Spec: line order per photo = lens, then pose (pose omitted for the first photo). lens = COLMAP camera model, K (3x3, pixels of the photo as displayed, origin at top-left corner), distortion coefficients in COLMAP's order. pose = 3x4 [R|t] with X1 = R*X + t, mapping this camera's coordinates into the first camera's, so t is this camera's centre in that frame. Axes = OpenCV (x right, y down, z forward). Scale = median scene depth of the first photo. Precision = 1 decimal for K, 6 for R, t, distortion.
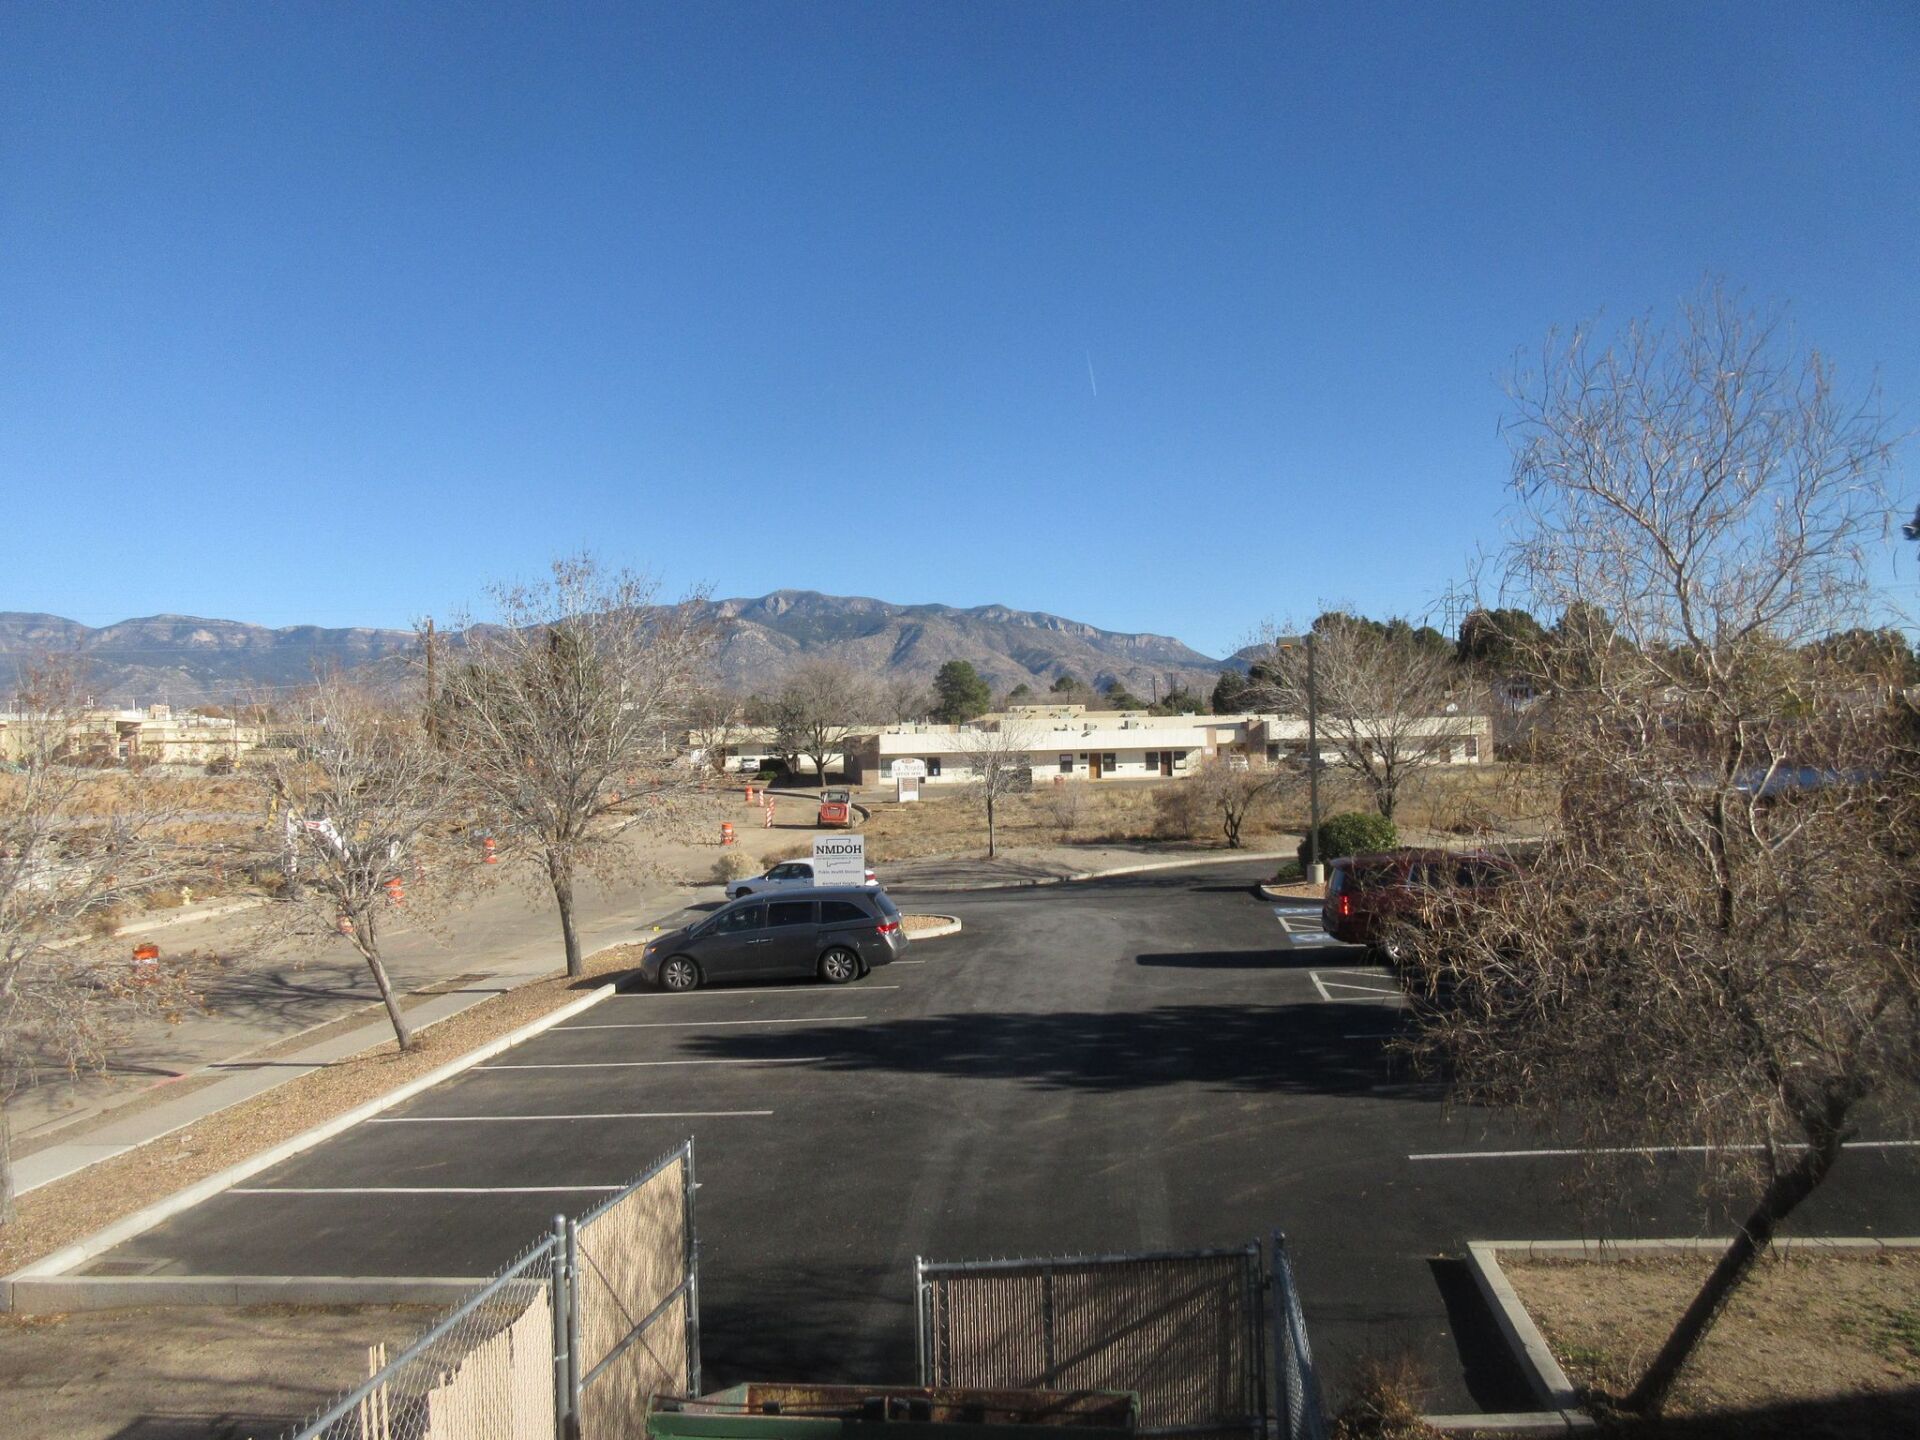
lens RADIAL K [[1399.4, 0, 960.0], [0, 1399.4, 720.0], [0, 0, 1]] dist [0.003898, 0.002081]
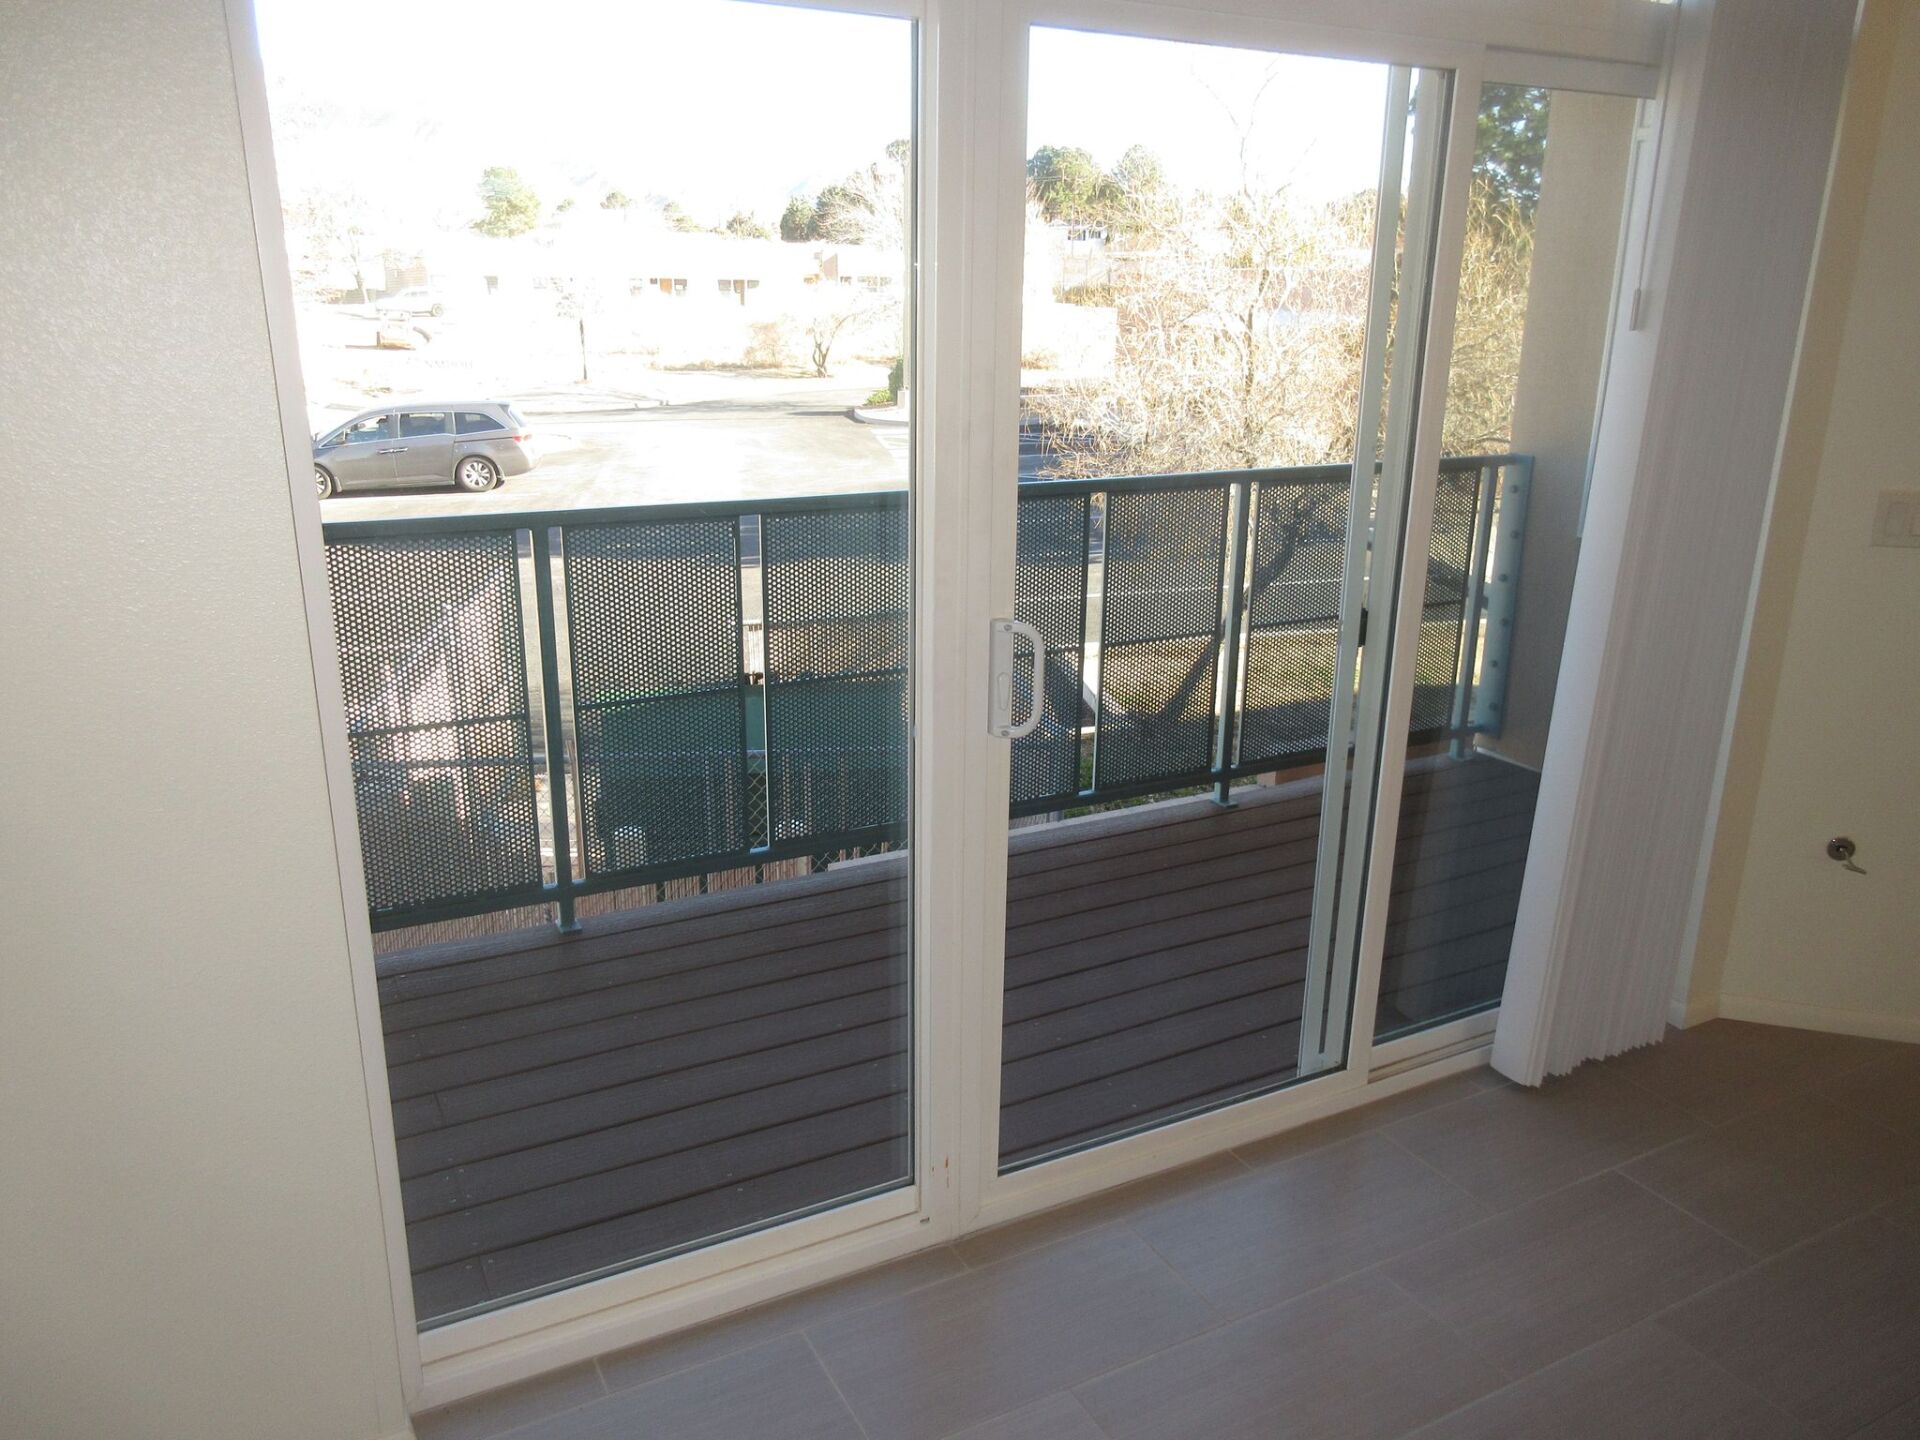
lens RADIAL K [[1478.1, 0, 960.0], [0, 1478.1, 720.0], [0, 0, 1]] dist [0.001899, -0.000016]
pose [[0.950752, -0.051307, 0.305678, -0.097167], [-0.043917, 0.953956, 0.296714, 0.007932], [-0.306827, -0.295526, 0.904722, -0.172482]]
